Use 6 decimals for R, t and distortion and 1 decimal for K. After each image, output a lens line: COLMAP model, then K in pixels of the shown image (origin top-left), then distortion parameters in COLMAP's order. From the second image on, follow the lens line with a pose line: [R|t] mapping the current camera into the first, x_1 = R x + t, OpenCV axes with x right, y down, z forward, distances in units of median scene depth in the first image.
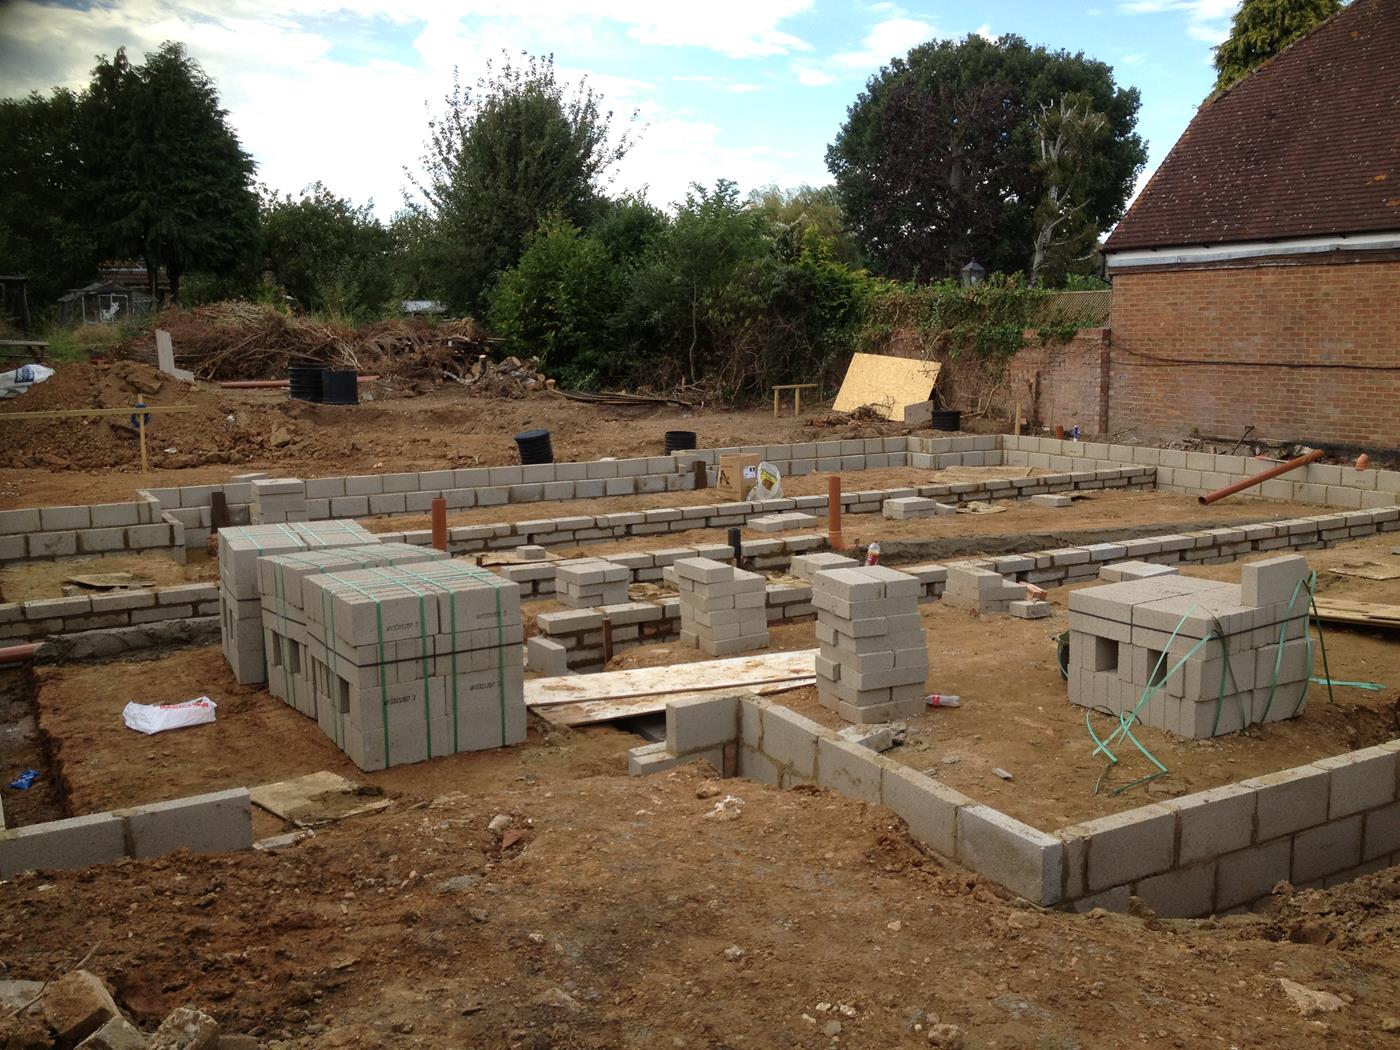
lens RADIAL K [[1291.8, 0, 700.0], [0, 1291.8, 525.0], [0, 0, 1]] dist [0.213636, -0.499339]
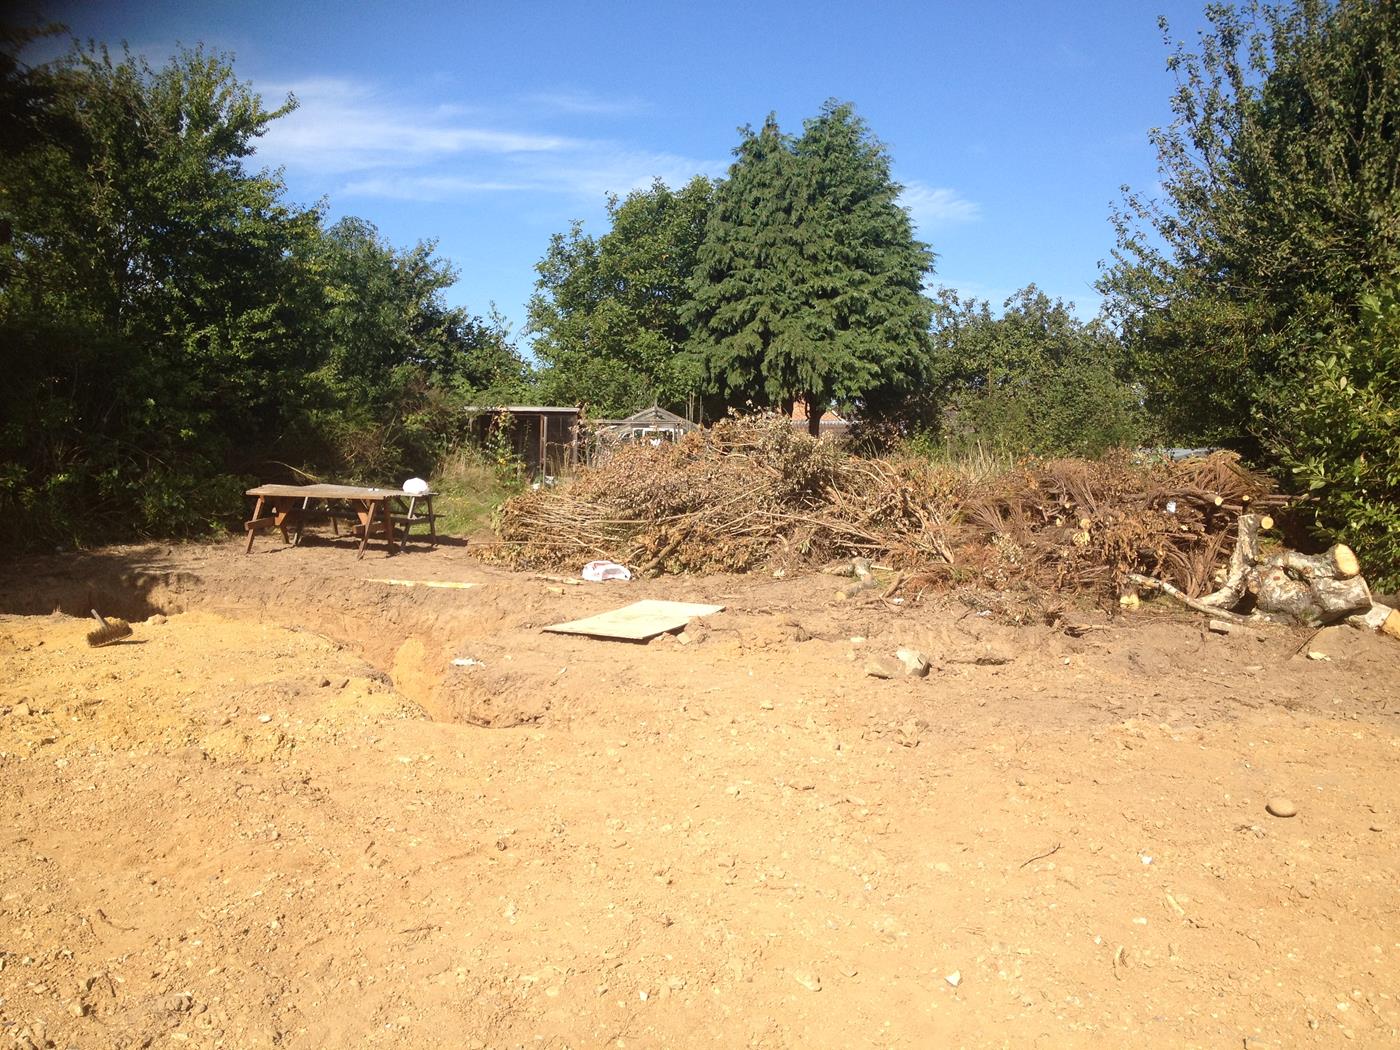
lens RADIAL K [[1291.8, 0, 700.0], [0, 1291.8, 525.0], [0, 0, 1]] dist [0.213636, -0.499339]
pose [[0.840121, 0.030105, -0.541562, -0.059575], [-0.098426, 0.990343, -0.097634, -0.051913], [0.533393, 0.135328, 0.834972, 0.380965]]
